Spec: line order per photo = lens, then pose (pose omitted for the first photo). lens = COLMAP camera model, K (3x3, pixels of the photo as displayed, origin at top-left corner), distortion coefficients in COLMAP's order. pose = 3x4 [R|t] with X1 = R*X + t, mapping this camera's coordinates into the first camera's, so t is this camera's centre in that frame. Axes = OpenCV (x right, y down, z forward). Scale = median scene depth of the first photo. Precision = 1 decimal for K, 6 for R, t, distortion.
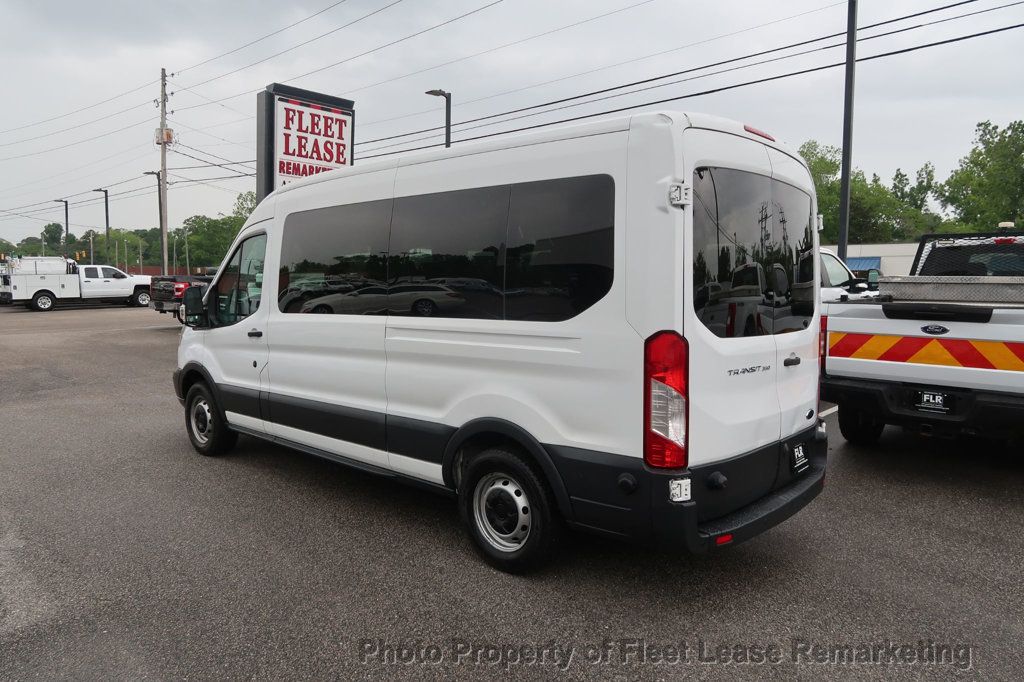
lens RADIAL K [[714.3, 0, 512.0], [0, 714.3, 341.0], [0, 0, 1]] dist [-0.018734, 0.001240]
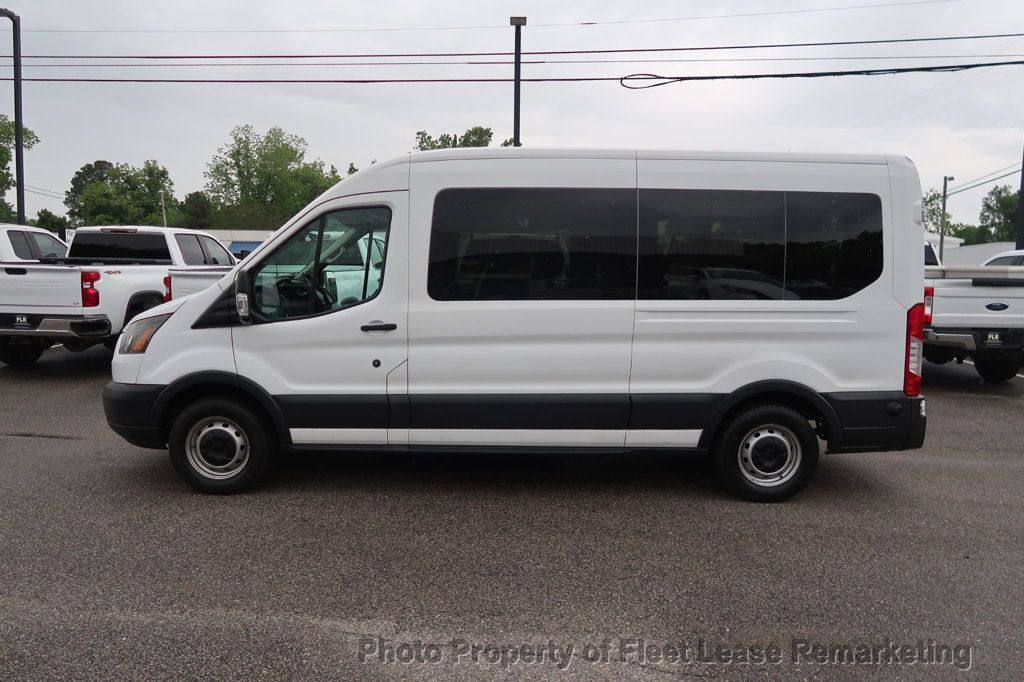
lens RADIAL K [[713.7, 0, 512.0], [0, 713.7, 341.0], [0, 0, 1]] dist [-0.017491, 0.006291]
pose [[0.727961, -0.062571, 0.682757, -0.330624], [0.045998, 0.998040, 0.042421, -0.008816], [-0.684074, 0.000525, 0.729413, 0.113585]]
